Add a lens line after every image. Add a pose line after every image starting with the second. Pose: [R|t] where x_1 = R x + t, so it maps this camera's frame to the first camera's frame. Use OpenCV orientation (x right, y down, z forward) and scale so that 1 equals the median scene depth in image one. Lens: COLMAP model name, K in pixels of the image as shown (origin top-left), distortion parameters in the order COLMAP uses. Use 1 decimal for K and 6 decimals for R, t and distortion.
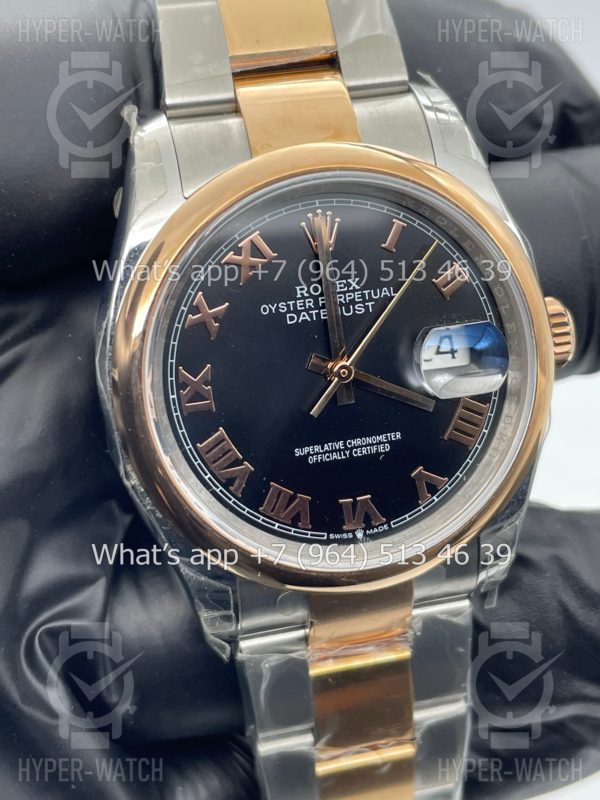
lens RADIAL K [[1321.8, 0, 300.0], [0, 1321.8, 400.0], [0, 0, 1]] dist [0.313650, -3.961555]
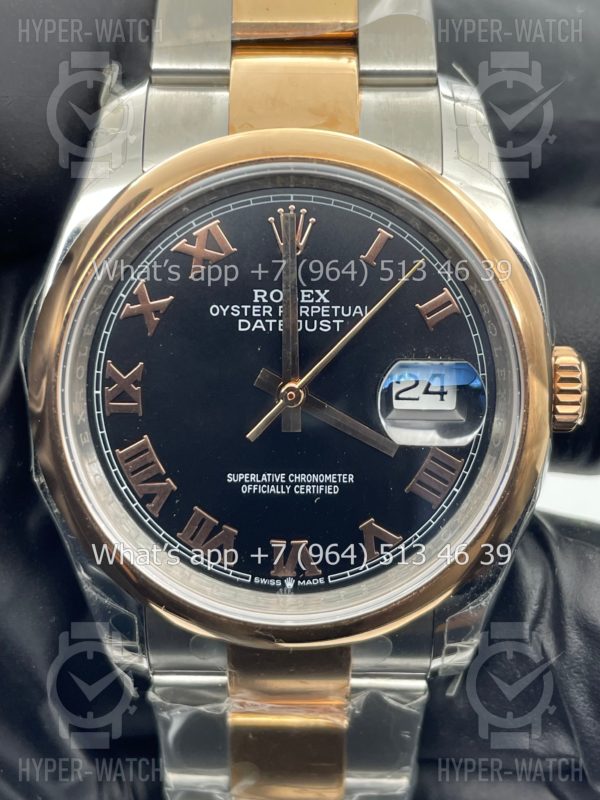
lens RADIAL K [[1321.8, 0, 300.0], [0, 1321.8, 400.0], [0, 0, 1]] dist [0.313650, -3.961555]
pose [[0.966921, 0.156743, -0.201235, 0.210430], [-0.157549, 0.987437, 0.012104, -0.028943], [0.200604, 0.020001, 0.979468, 0.153634]]
